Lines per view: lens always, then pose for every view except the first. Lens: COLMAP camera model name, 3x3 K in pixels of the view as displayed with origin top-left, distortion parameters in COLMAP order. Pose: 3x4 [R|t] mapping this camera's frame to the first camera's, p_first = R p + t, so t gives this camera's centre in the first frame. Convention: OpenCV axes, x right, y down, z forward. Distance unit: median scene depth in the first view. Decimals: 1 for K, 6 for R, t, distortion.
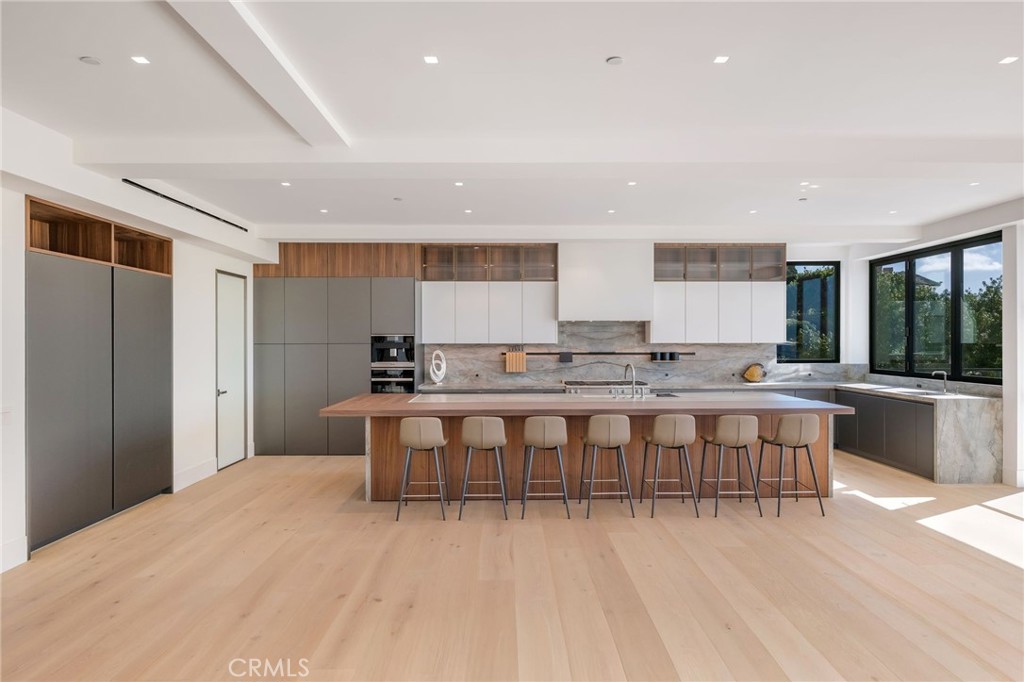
lens RADIAL K [[621.2, 0, 512.0], [0, 621.2, 341.0], [0, 0, 1]] dist [-0.001418, -0.000685]
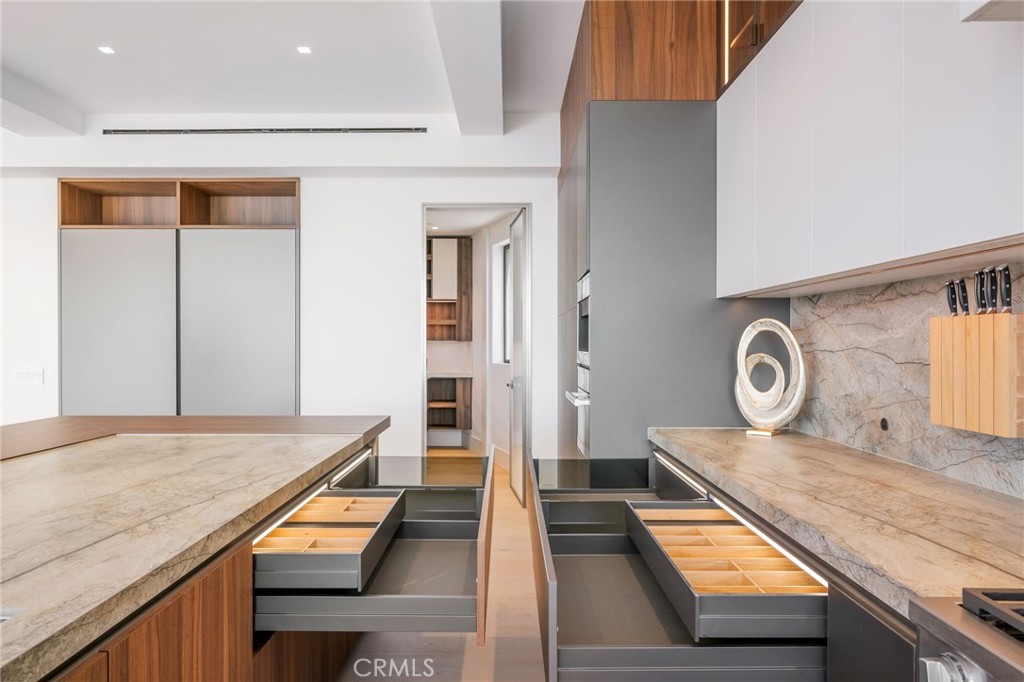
lens RADIAL K [[676.3, 0, 512.0], [0, 676.3, 341.0], [0, 0, 1]] dist [0.004120, 0.001080]
pose [[-0.006325, 0.000829, -0.999980, 0.246011], [0.001748, 0.999998, 0.000818, 0.031041], [0.999978, -0.001743, -0.006326, 1.099705]]
